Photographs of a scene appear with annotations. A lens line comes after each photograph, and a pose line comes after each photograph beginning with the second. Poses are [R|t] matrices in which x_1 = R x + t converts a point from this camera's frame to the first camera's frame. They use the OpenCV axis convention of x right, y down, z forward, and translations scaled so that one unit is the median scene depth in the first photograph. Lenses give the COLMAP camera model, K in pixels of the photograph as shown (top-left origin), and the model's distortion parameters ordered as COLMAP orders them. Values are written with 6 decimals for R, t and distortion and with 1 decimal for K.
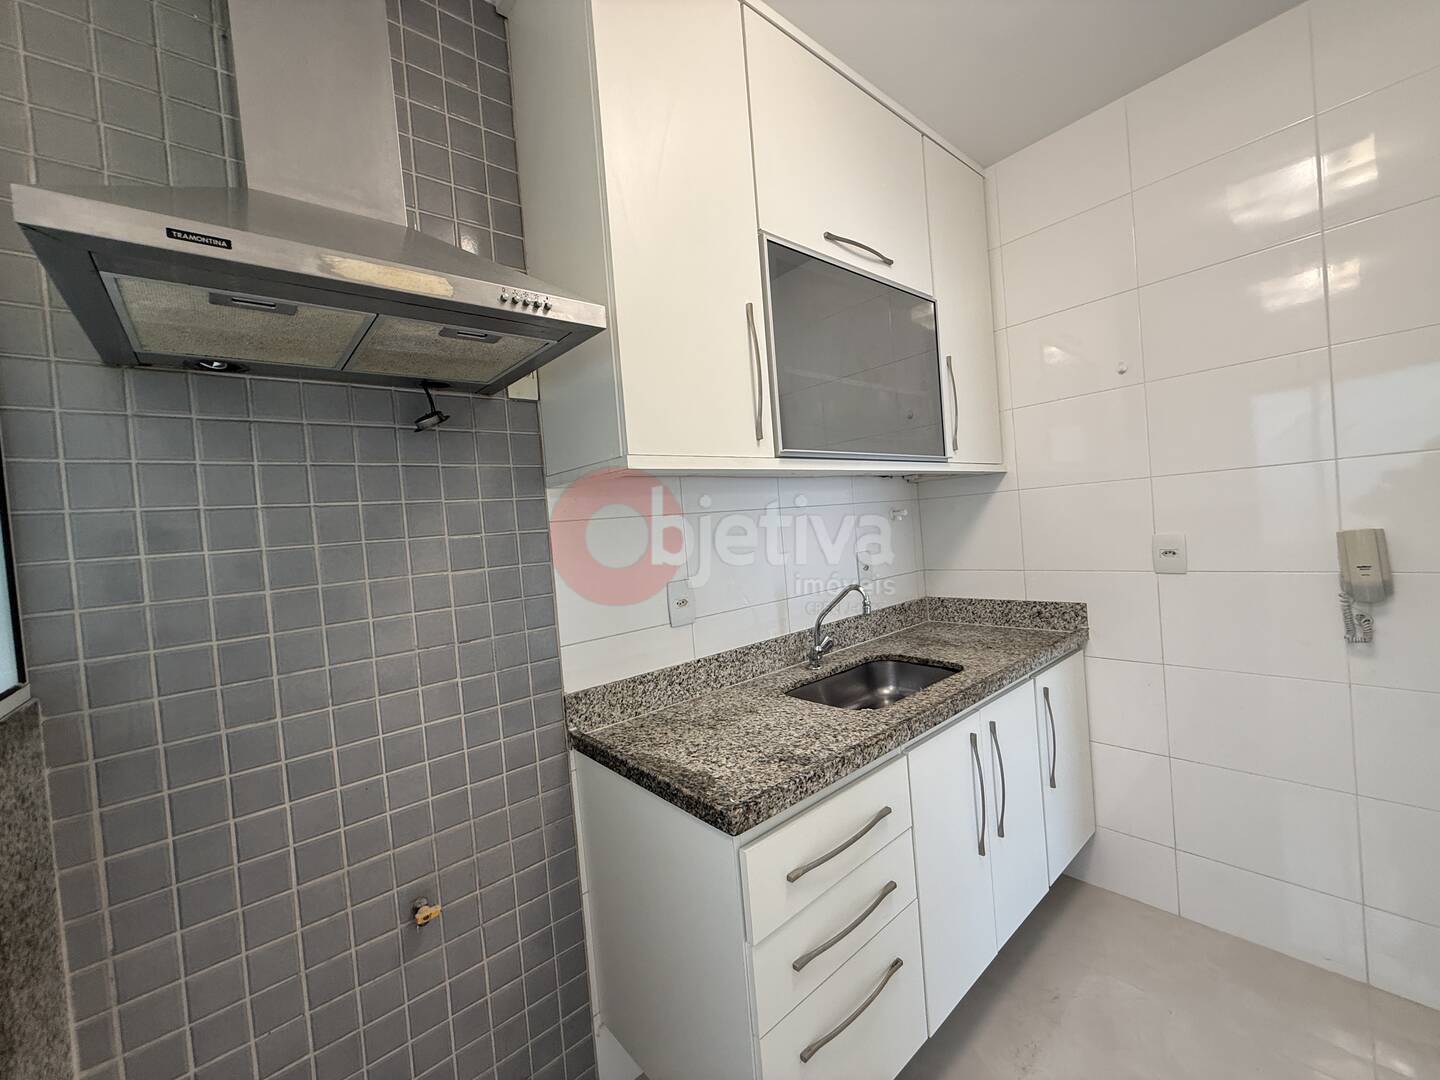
lens RADIAL K [[572.1, 0, 715.8], [0, 572.1, 537.0], [0, 0, 1]] dist [0.002288, 0.000108]
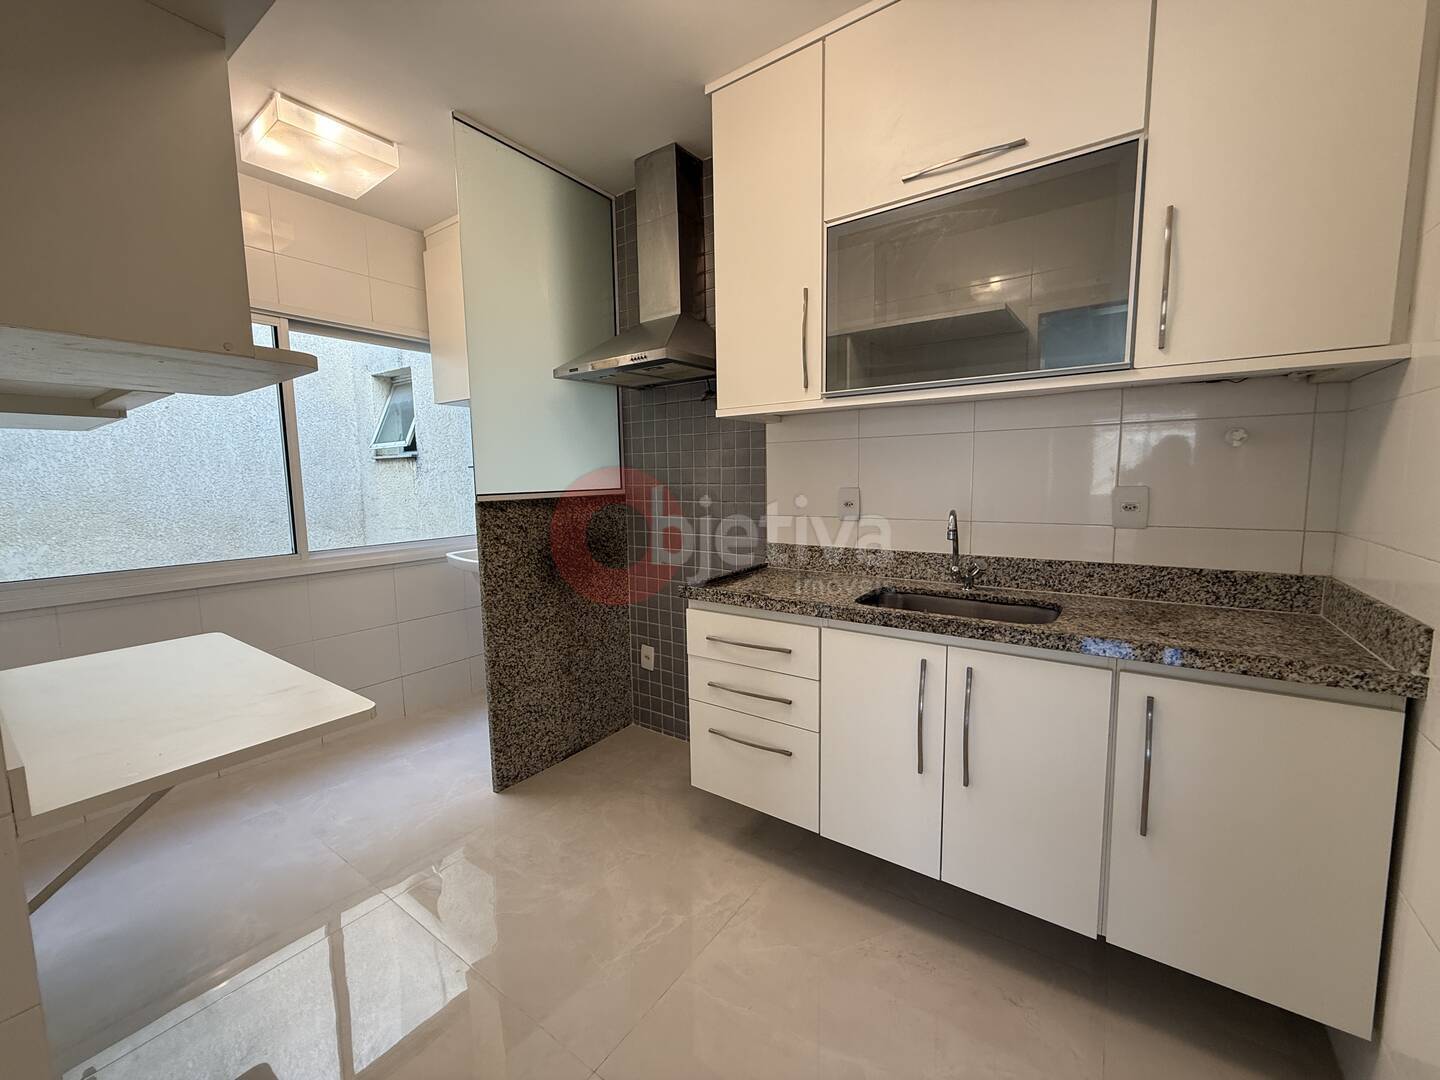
lens RADIAL K [[572.1, 0, 715.8], [0, 572.1, 537.0], [0, 0, 1]] dist [0.002288, 0.000108]
pose [[0.246699, 0.178848, -0.952446, 1.397262], [-0.021555, 0.983592, 0.179114, -0.054584], [0.968852, -0.023658, 0.246507, 0.417070]]
